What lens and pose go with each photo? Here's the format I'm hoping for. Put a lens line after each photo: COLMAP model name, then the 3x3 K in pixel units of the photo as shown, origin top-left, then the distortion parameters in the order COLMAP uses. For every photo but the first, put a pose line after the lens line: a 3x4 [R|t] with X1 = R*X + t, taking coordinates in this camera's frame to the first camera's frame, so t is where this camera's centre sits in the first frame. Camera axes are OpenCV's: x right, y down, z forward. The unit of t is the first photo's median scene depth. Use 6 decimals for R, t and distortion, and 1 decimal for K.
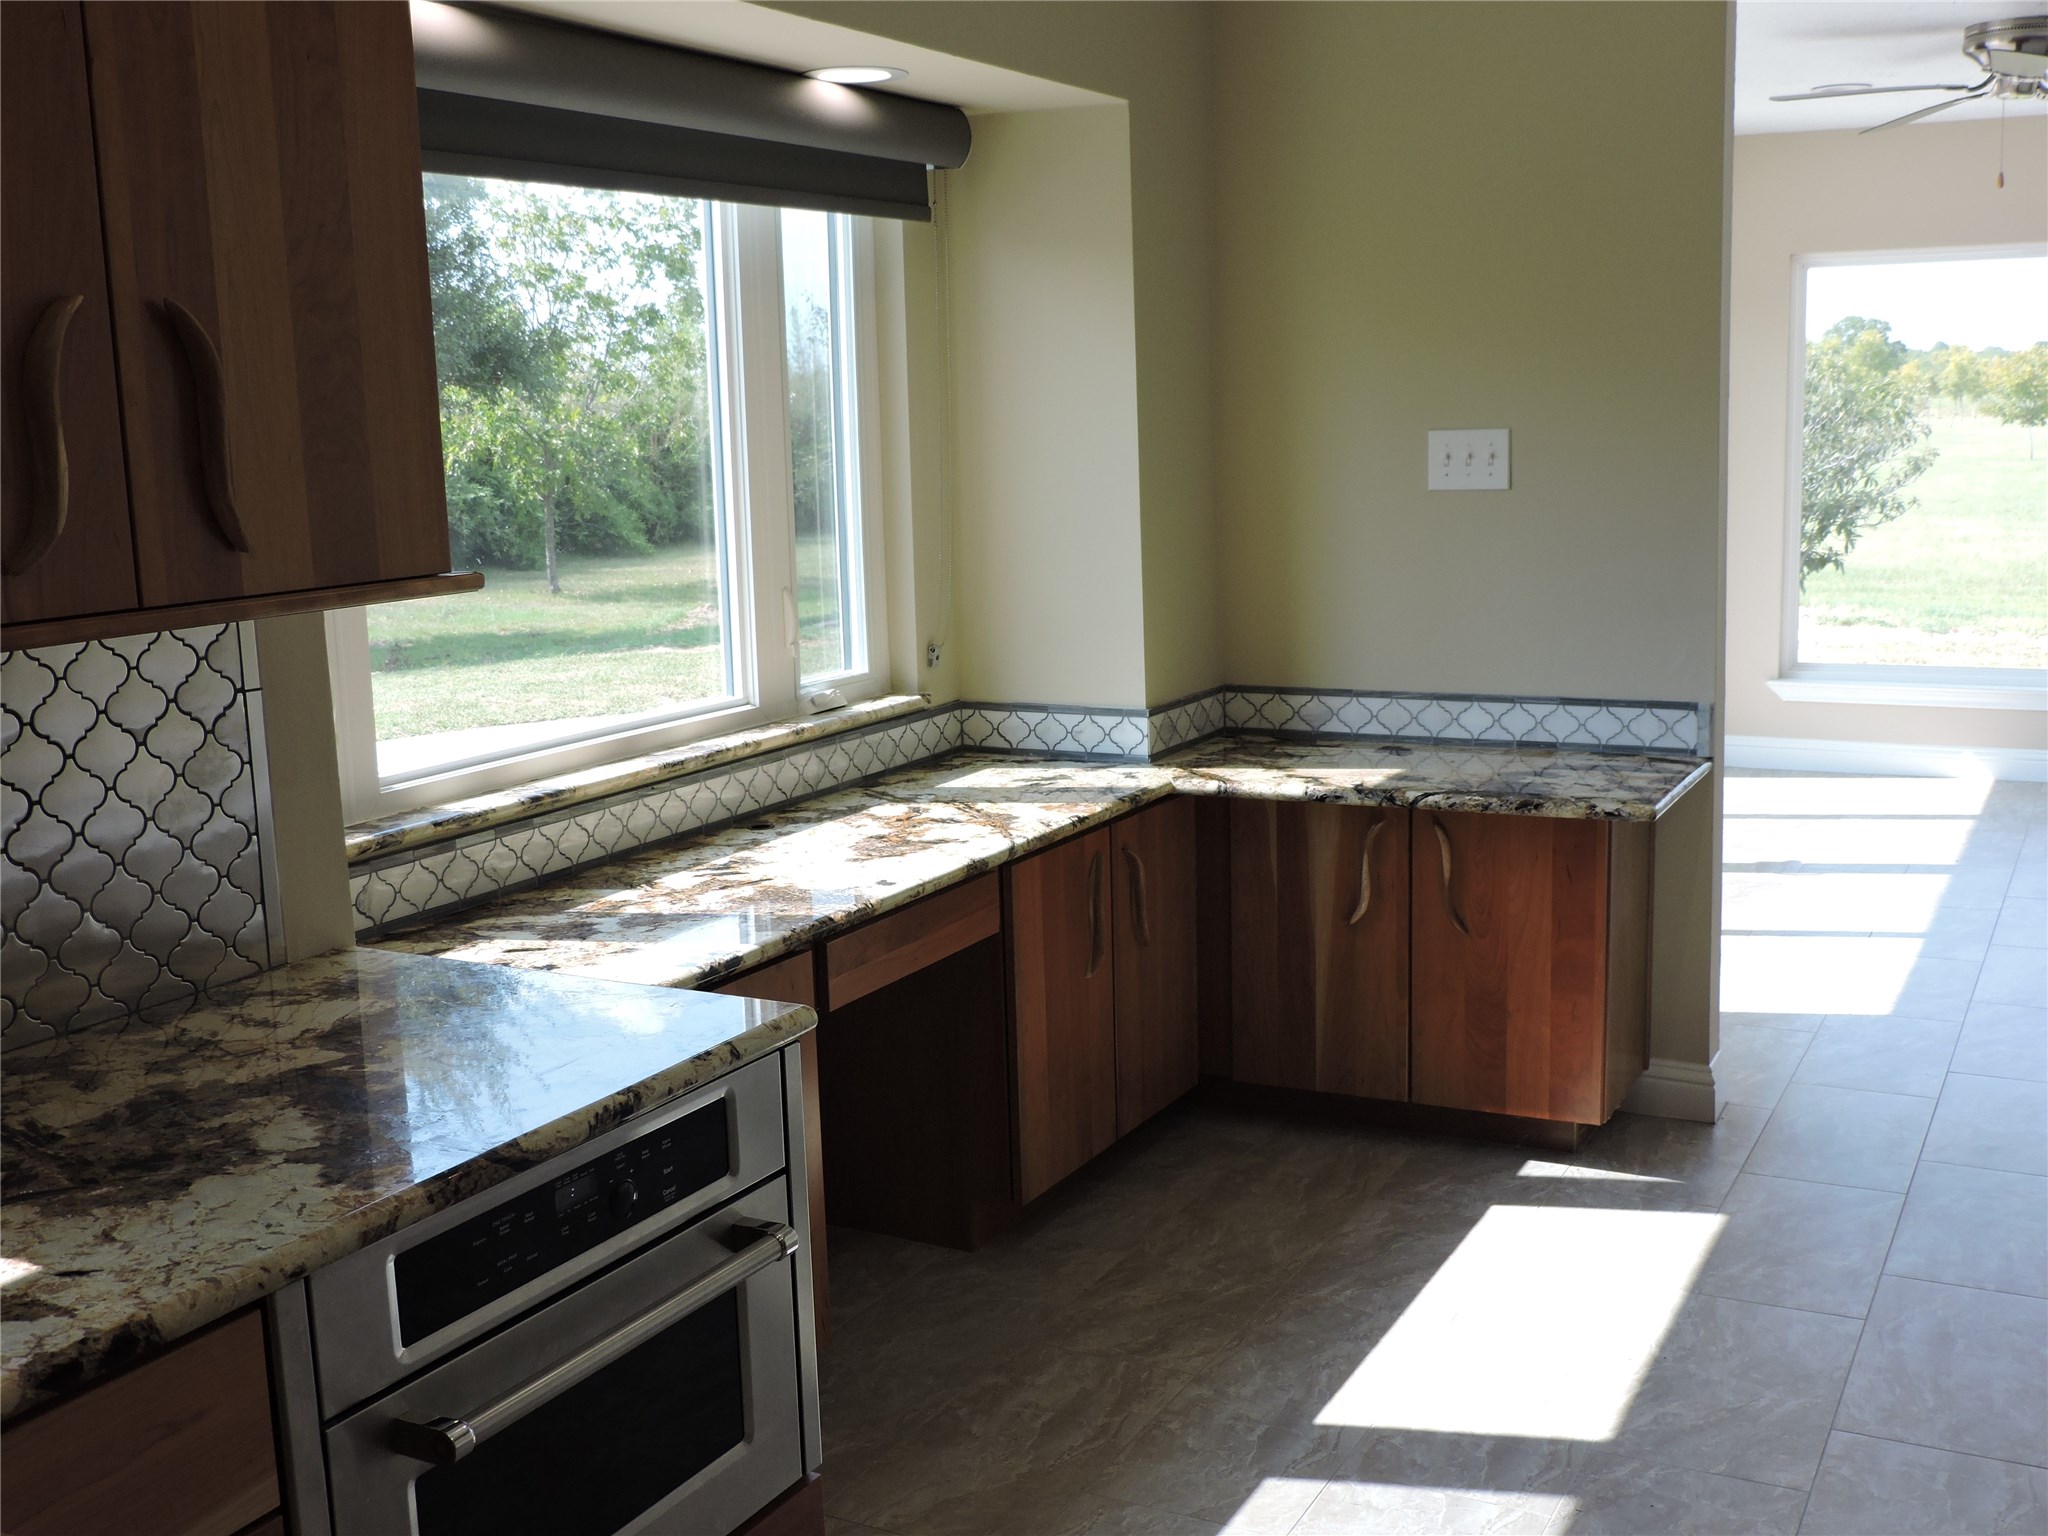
lens RADIAL K [[2133.4, 0, 1030.0], [0, 2133.4, 771.0], [0, 0, 1]] dist [-0.024947, 0.000000]
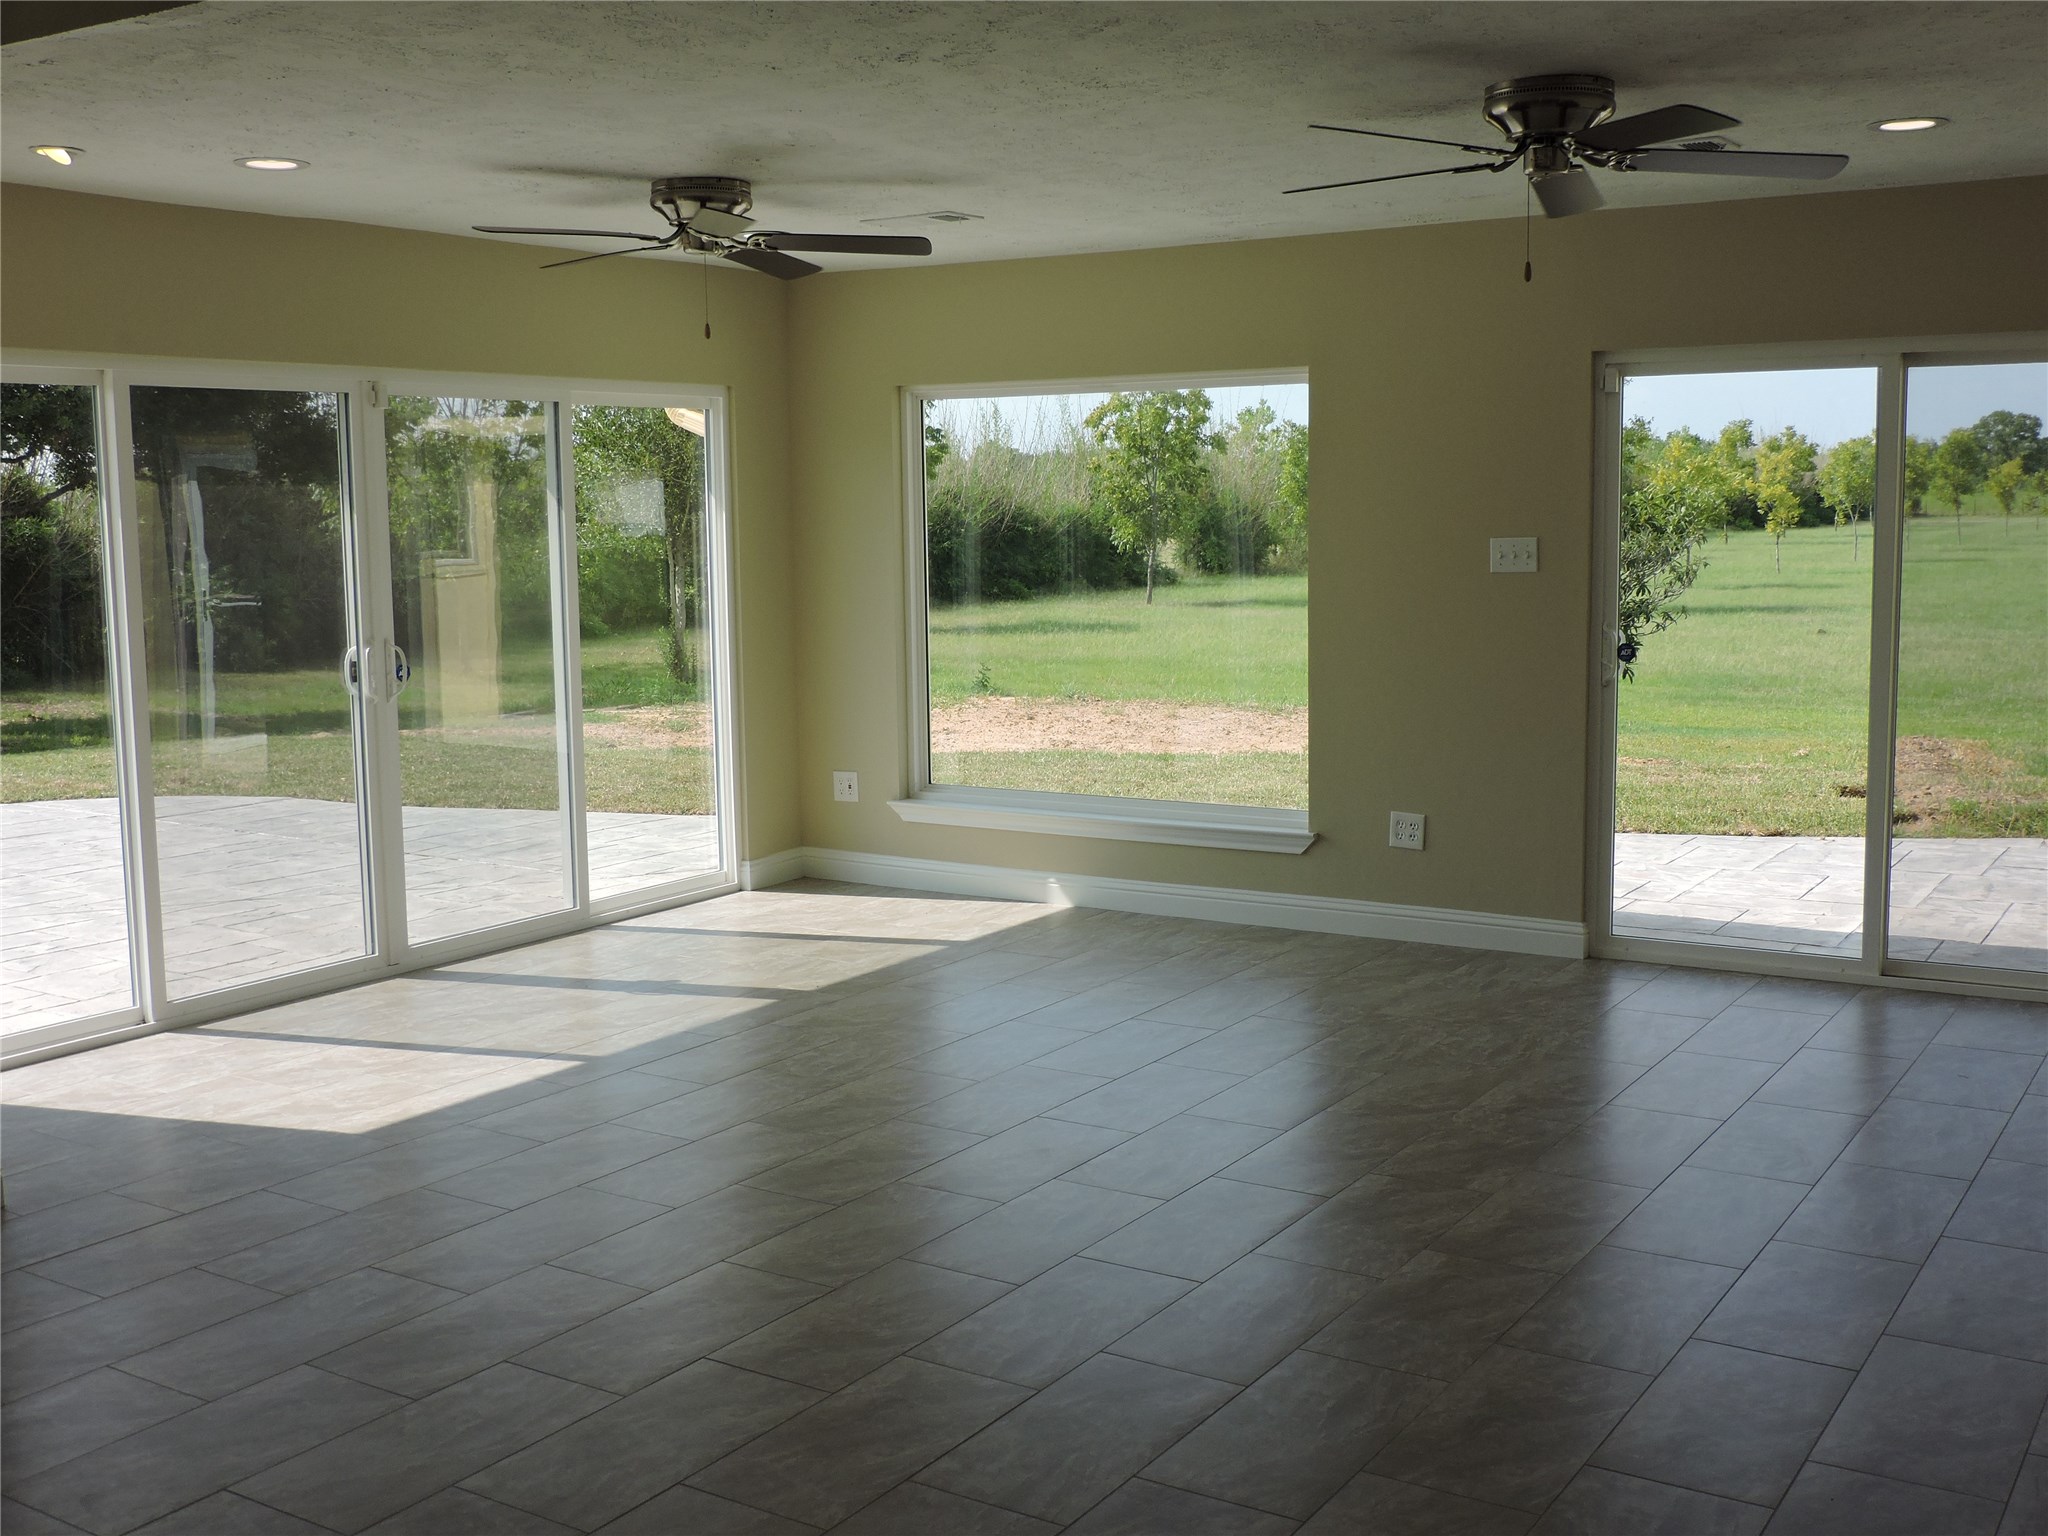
lens RADIAL K [[2133.4, 0, 1053.7], [0, 2133.4, 803.7], [0, 0, 1]] dist [-0.024947, 0.000000]
pose [[0.996865, 0.025302, -0.074970, 0.196952], [-0.026989, 0.999403, -0.021584, -0.008399], [0.074379, 0.023540, 0.996952, -0.003880]]
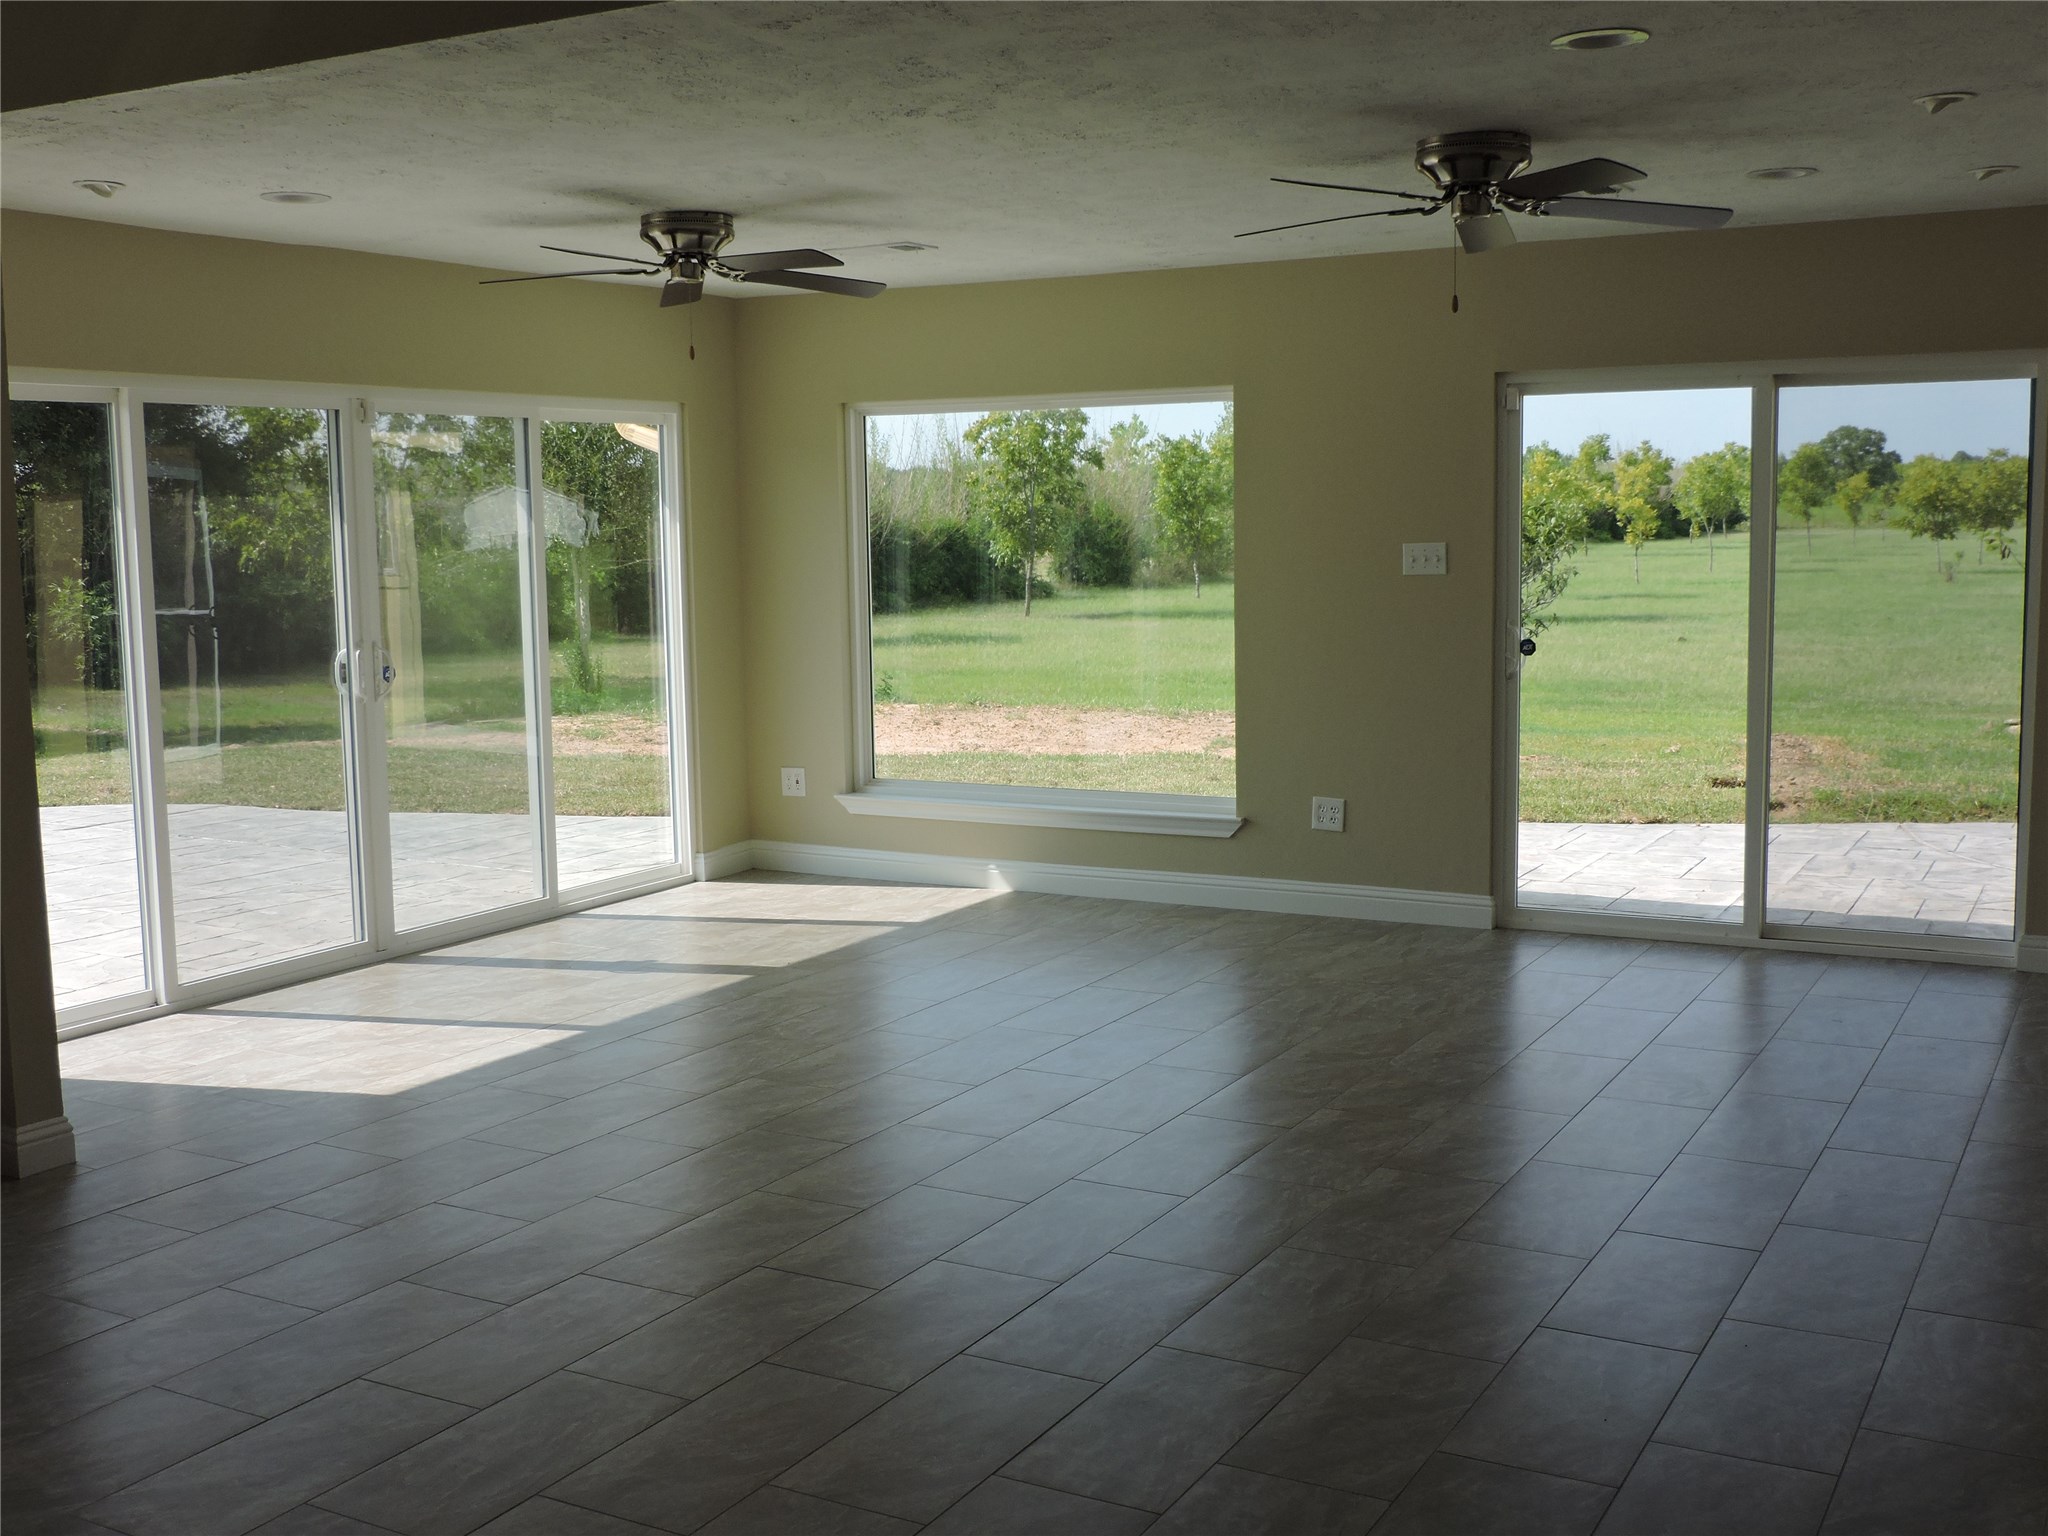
lens RADIAL K [[2133.4, 0, 1054.9], [0, 2133.4, 812.4], [0, 0, 1]] dist [-0.024947, 0.000000]
pose [[0.999806, 0.014296, -0.013546, 0.185336], [-0.014640, 0.999563, -0.025663, -0.003037], [0.013173, 0.025857, 0.999579, -0.029759]]
